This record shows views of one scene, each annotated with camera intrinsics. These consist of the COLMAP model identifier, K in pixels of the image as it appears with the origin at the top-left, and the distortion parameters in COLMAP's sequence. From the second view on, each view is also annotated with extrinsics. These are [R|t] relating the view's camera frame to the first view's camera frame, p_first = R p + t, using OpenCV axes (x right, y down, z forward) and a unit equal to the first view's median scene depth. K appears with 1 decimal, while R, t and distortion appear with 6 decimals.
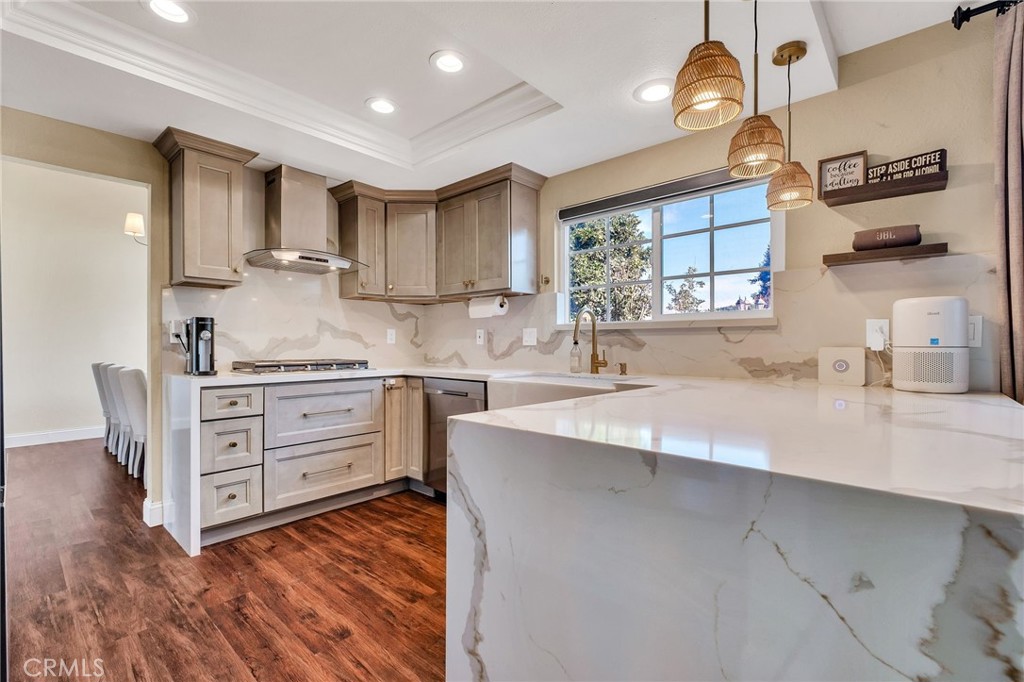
lens RADIAL K [[446.2, 0, 507.1], [0, 446.2, 344.6], [0, 0, 1]] dist [0.001514, -0.002925]
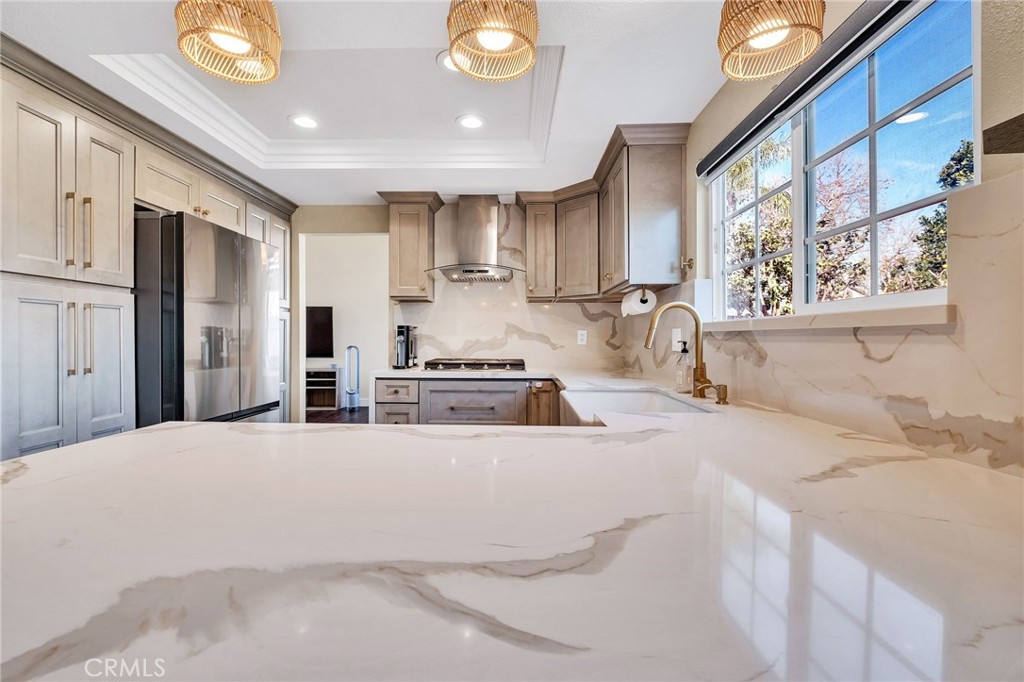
lens RADIAL K [[446.2, 0, 506.5], [0, 446.2, 340.6], [0, 0, 1]] dist [0.001514, -0.002925]
pose [[0.657251, 0.005825, -0.753649, 0.504591], [-0.002276, 0.999981, 0.005743, -0.022978], [0.753669, -0.002060, 0.657251, 0.328877]]
